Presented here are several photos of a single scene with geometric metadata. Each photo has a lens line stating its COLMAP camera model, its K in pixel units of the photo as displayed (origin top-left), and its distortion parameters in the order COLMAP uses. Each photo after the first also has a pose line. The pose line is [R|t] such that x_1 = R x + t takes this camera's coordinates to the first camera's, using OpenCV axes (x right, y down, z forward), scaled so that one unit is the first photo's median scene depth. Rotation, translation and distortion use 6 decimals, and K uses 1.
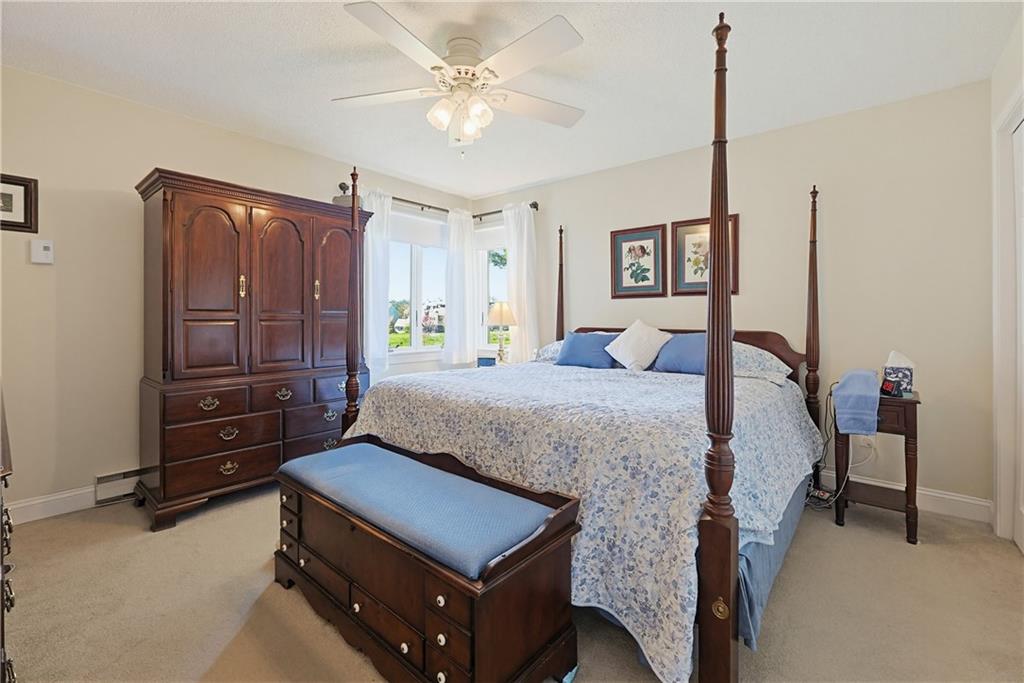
lens RADIAL K [[433.2, 0, 516.2], [0, 433.2, 317.8], [0, 0, 1]] dist [-0.005345, 0.000373]
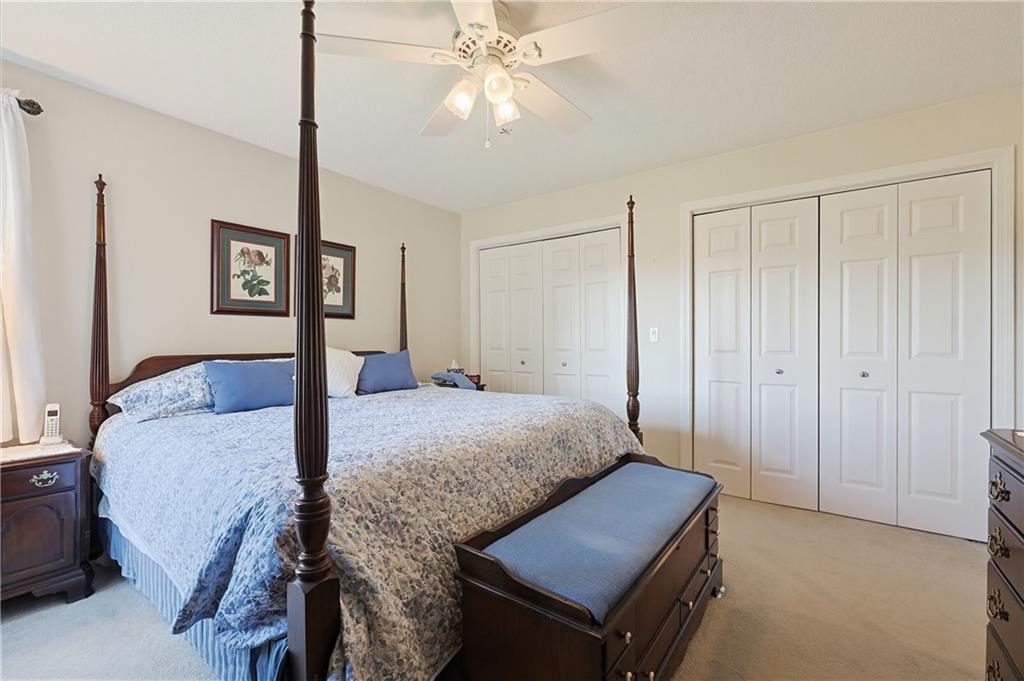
lens RADIAL K [[433.2, 0, 512.4], [0, 433.2, 340.1], [0, 0, 1]] dist [-0.005345, 0.000373]
pose [[-0.041509, 0.000959, 0.999138, -0.539838], [0.001365, 0.999999, -0.000904, 0.001253], [-0.999137, 0.001327, -0.041510, 0.560561]]
